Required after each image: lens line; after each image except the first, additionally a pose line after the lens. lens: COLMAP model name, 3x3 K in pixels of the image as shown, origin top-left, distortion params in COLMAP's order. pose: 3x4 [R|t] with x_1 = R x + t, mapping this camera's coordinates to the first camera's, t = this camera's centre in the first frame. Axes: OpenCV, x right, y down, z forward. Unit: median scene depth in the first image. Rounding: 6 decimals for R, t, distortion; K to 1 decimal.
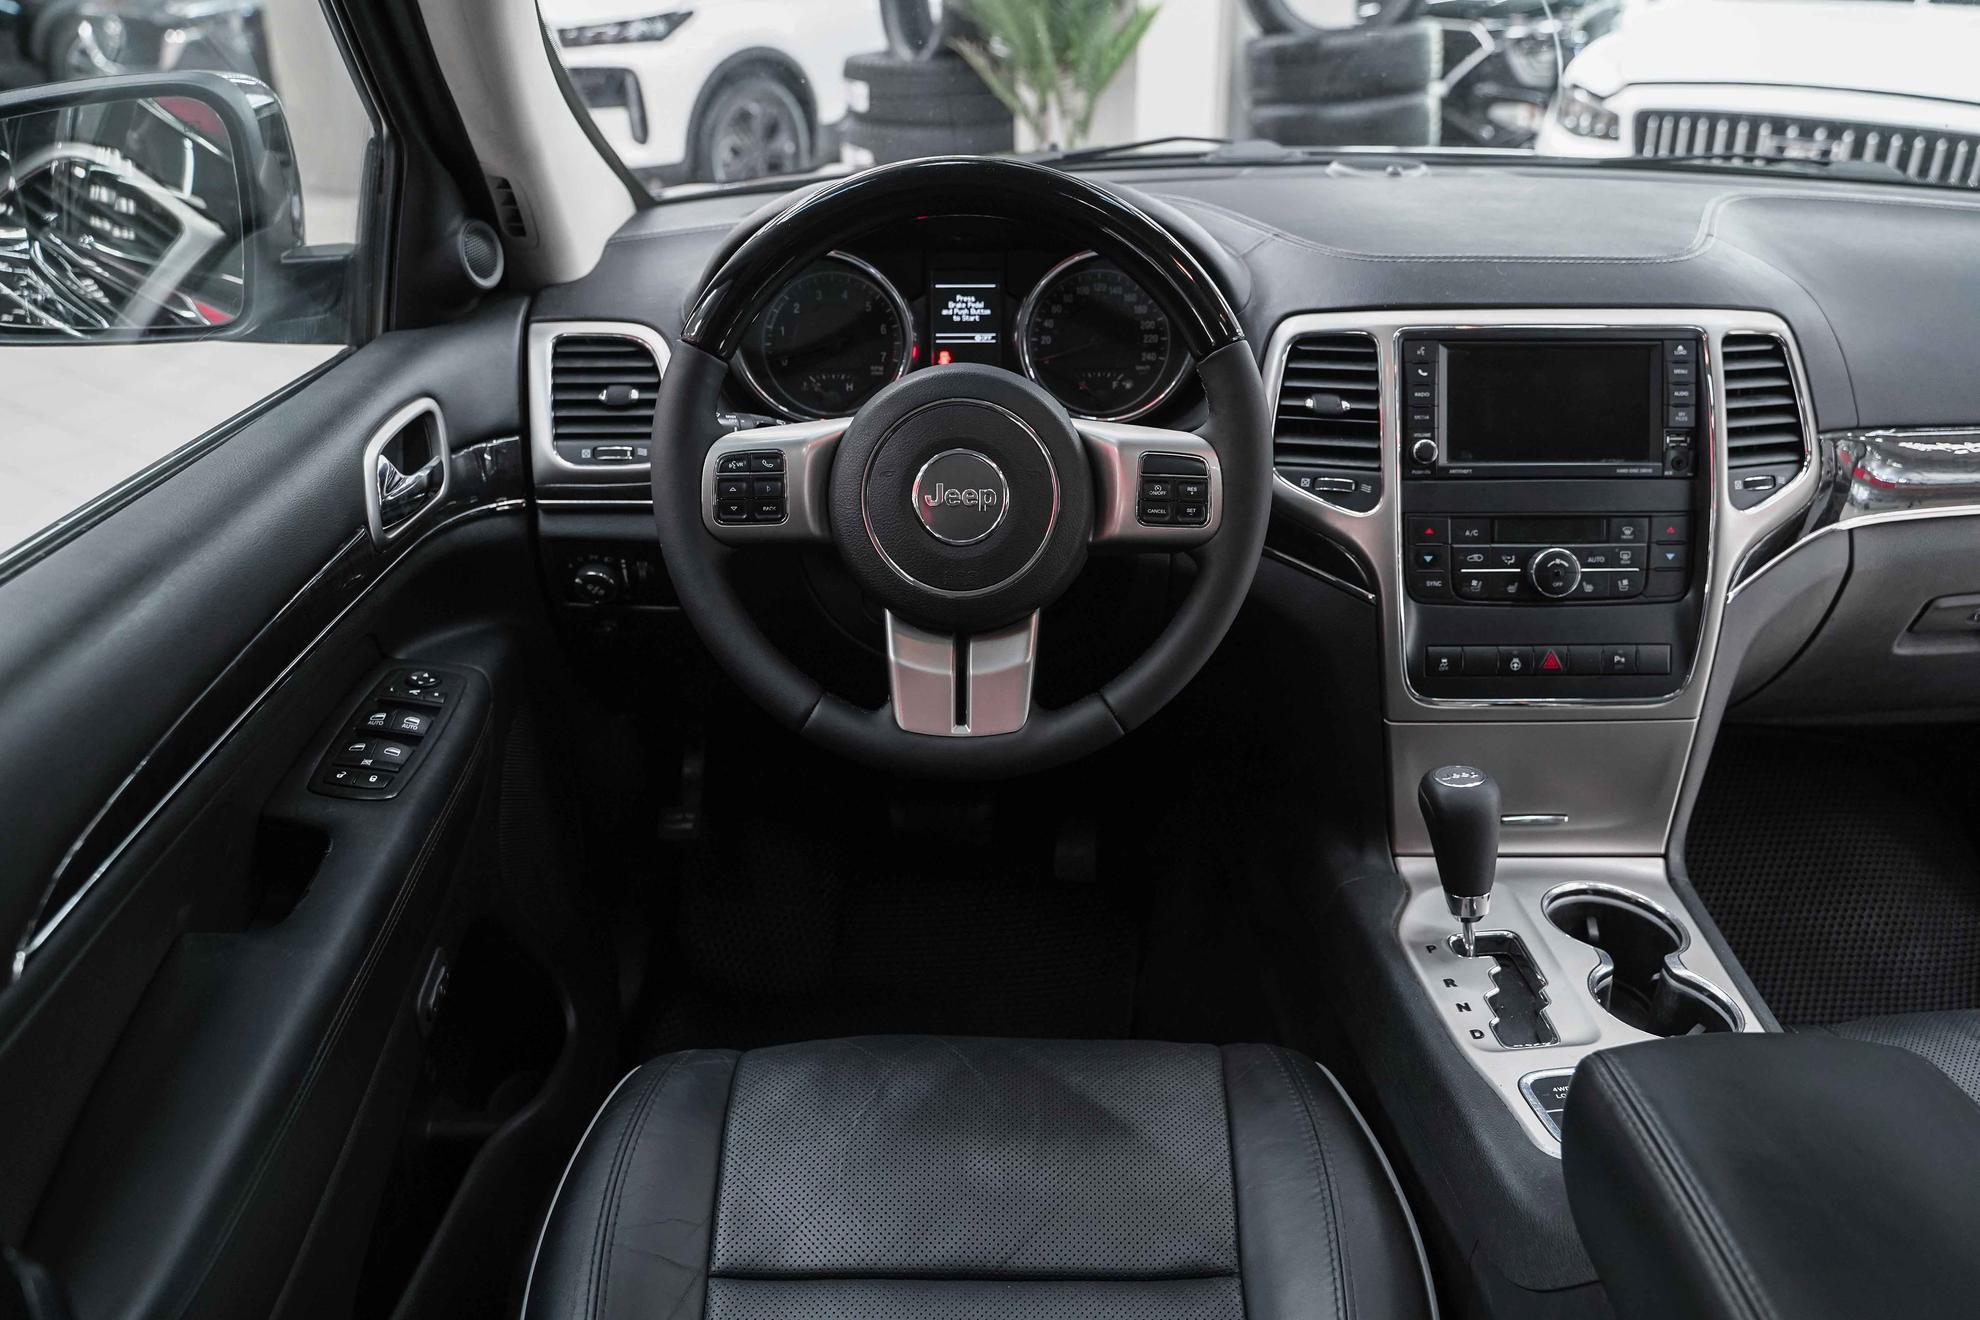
lens RADIAL K [[1635.2, 0, 985.9], [0, 1635.2, 626.0], [0, 0, 1]] dist [-0.016653, -0.028075]
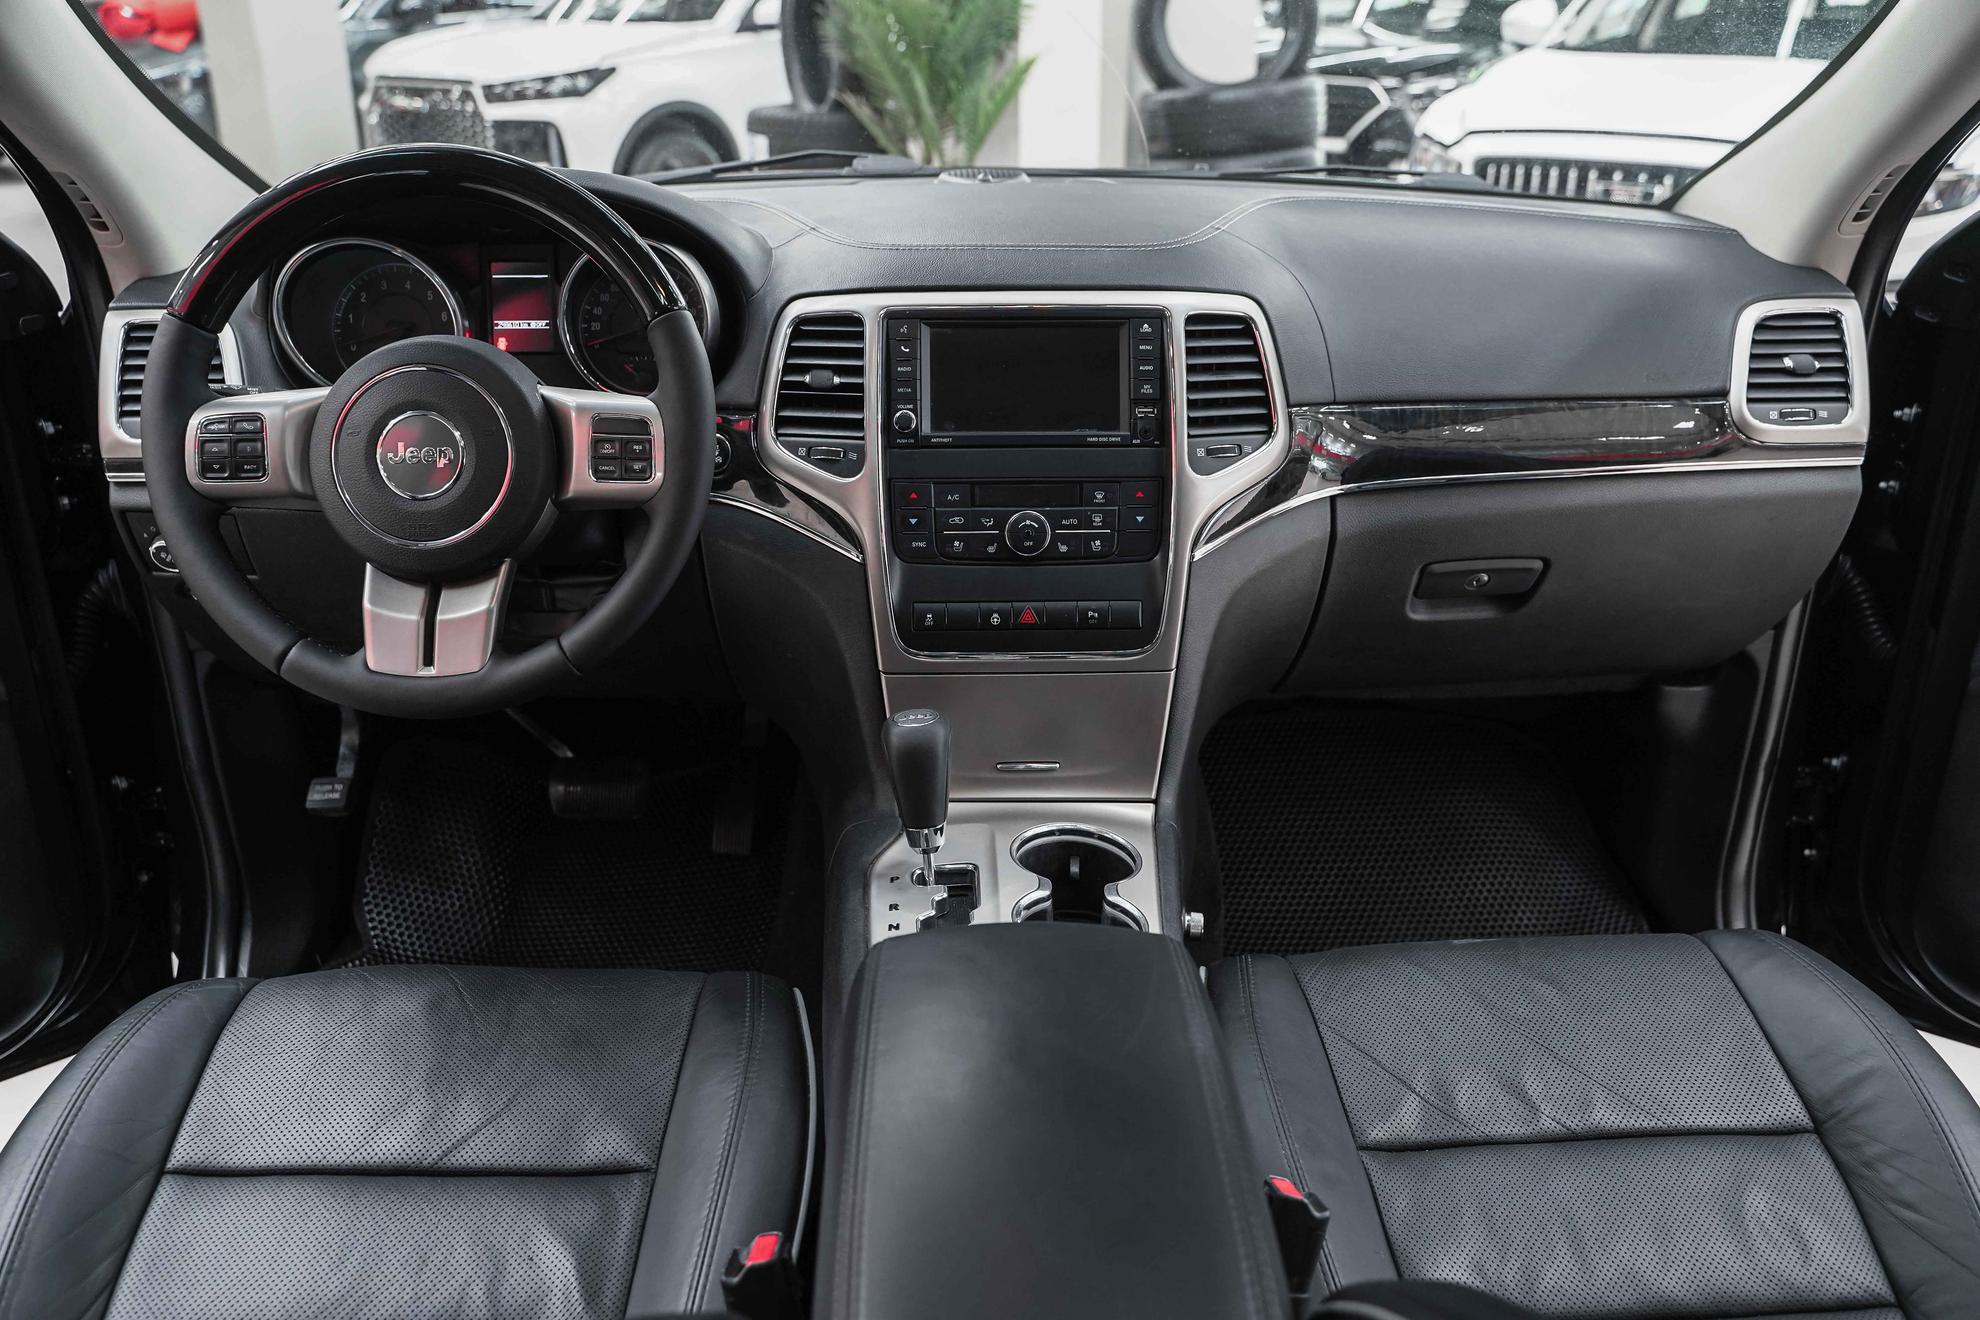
lens RADIAL K [[1635.2, 0, 1011.6], [0, 1635.2, 642.3], [0, 0, 1]] dist [-0.016653, -0.028075]
pose [[0.999685, -0.004338, 0.024717, 0.308216], [0.004997, 0.999632, -0.026655, 0.067376], [-0.024592, 0.026770, 0.999339, -0.076615]]
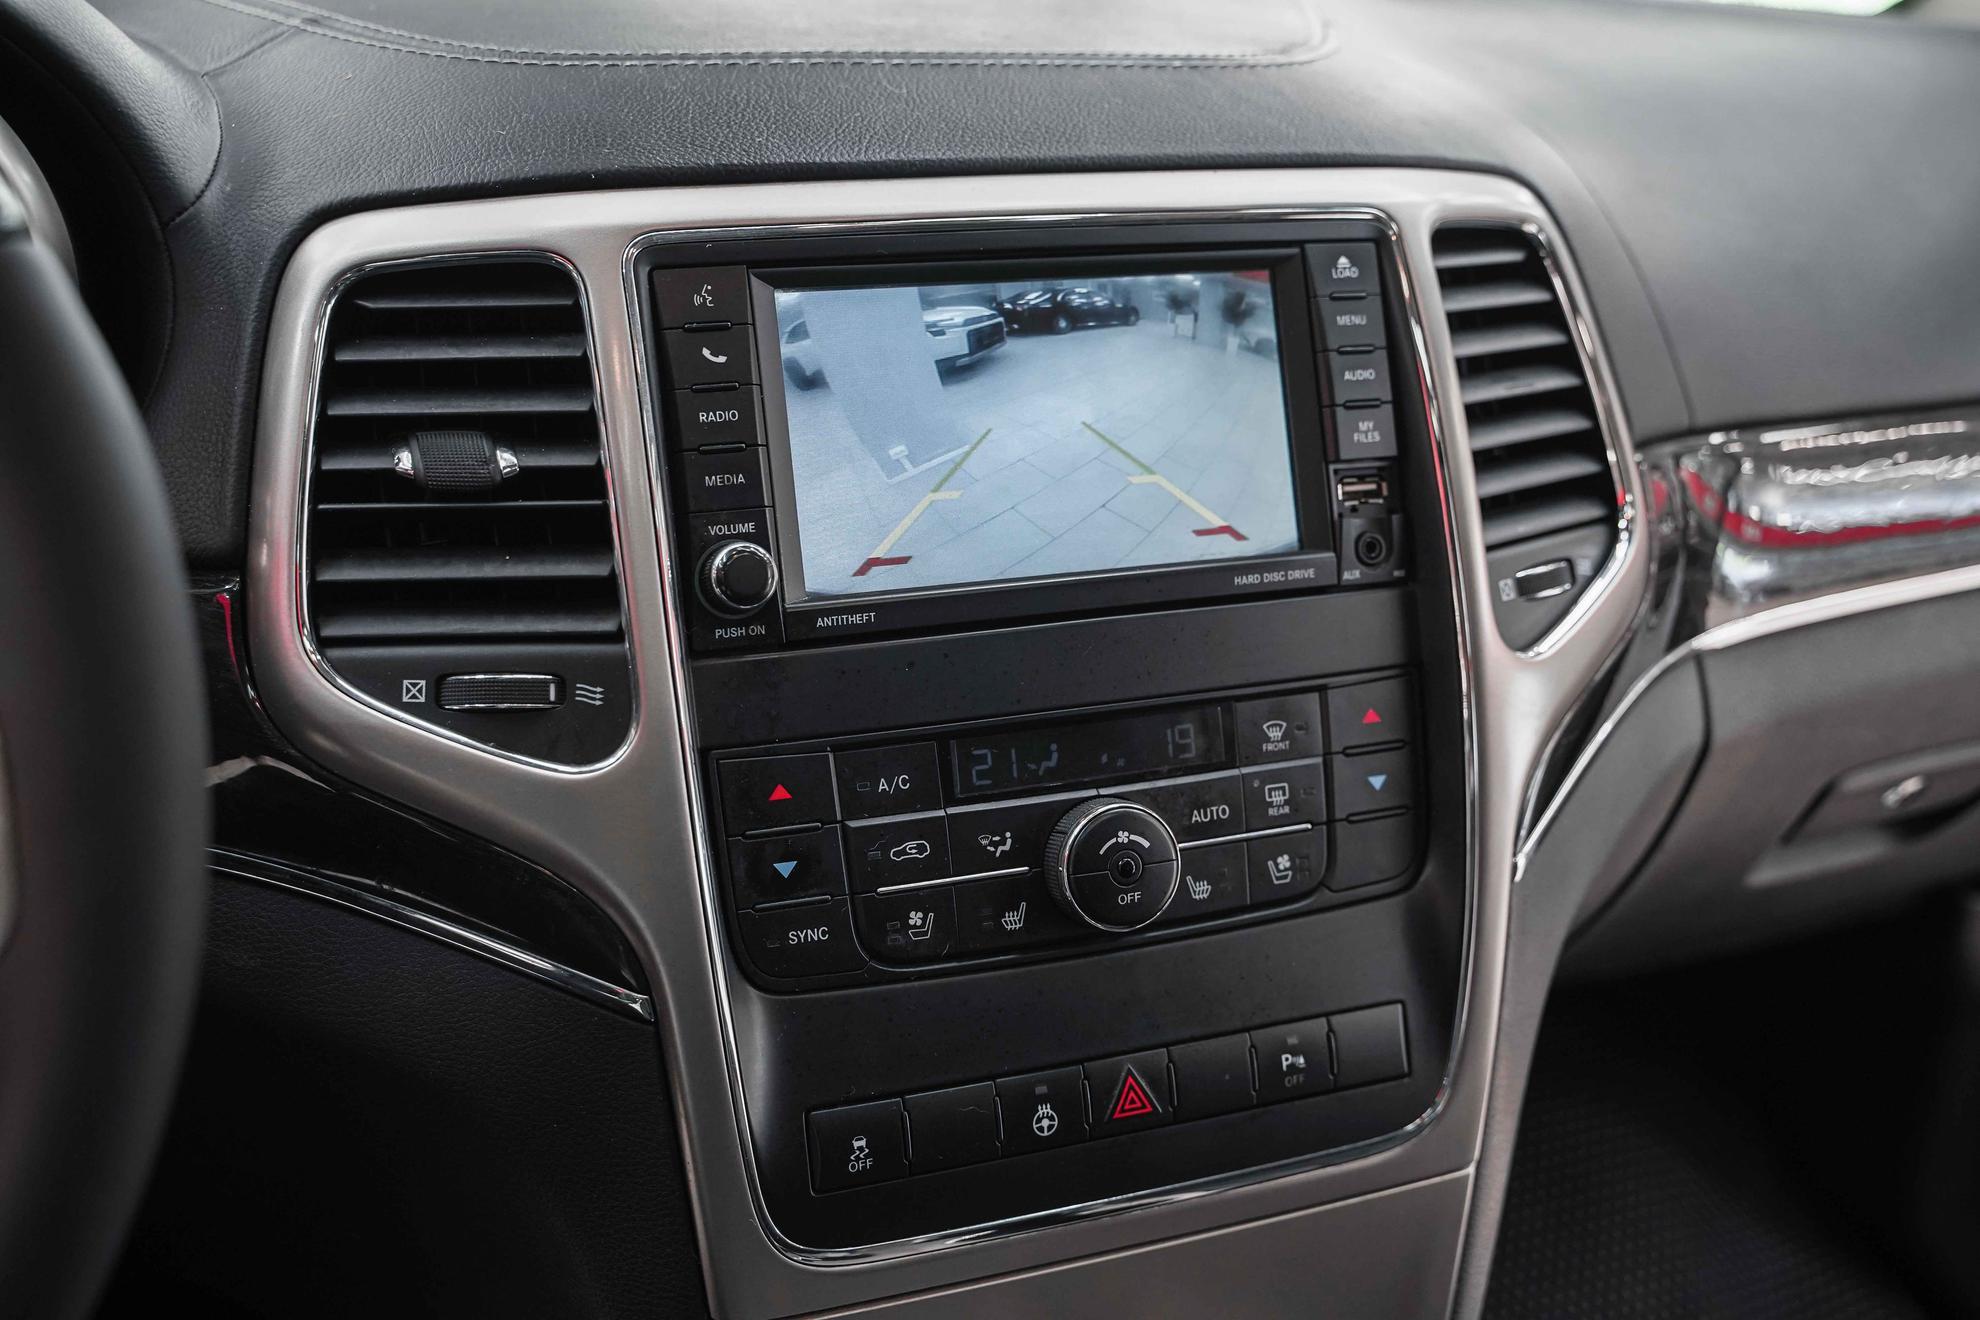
lens RADIAL K [[2109.4, 0, 1010.2], [0, 2109.4, 649.0], [0, 0, 1]] dist [-0.012528, 0.000000]
pose [[0.933454, -0.096104, 0.345582, 0.161289], [0.111293, 0.993490, -0.024331, -0.072451], [-0.340994, 0.061173, 0.938073, 0.544937]]
